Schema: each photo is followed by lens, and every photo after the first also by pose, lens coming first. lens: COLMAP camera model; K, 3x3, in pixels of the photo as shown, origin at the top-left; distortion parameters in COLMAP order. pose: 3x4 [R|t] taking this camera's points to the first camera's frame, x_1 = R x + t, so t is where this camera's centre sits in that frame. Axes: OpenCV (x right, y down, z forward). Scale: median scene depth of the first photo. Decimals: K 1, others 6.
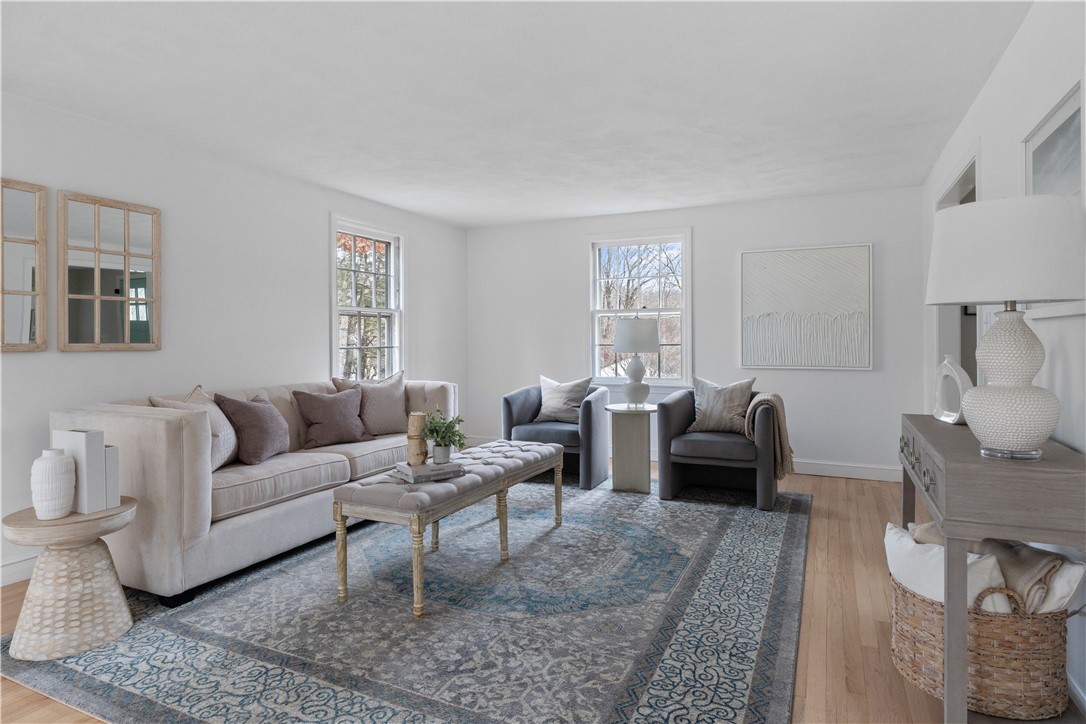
lens RADIAL K [[607.5, 0, 545.5], [0, 607.5, 341.3], [0, 0, 1]] dist [0.000257, -0.000293]
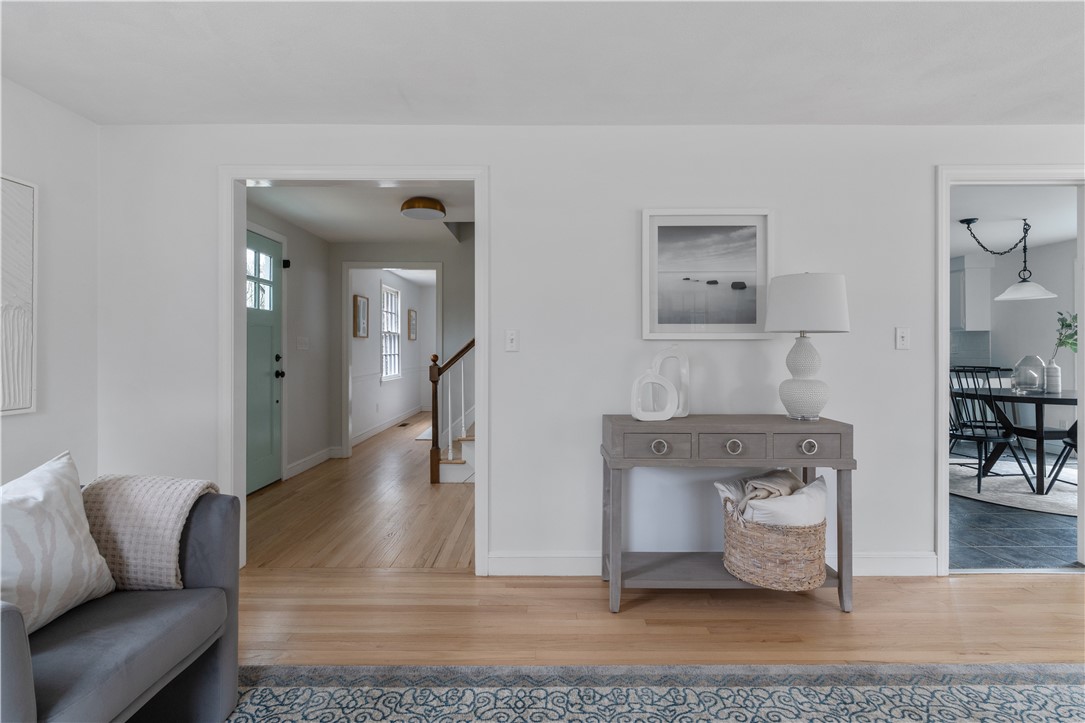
lens RADIAL K [[518.0, 0, 543.6], [0, 518.0, 349.0], [0, 0, 1]] dist [0.001578, -0.000257]
pose [[-0.423065, 0.007713, 0.906066, -0.141769], [0.008671, 0.999952, -0.004464, -0.007012], [-0.906058, 0.005968, -0.423112, 1.179718]]
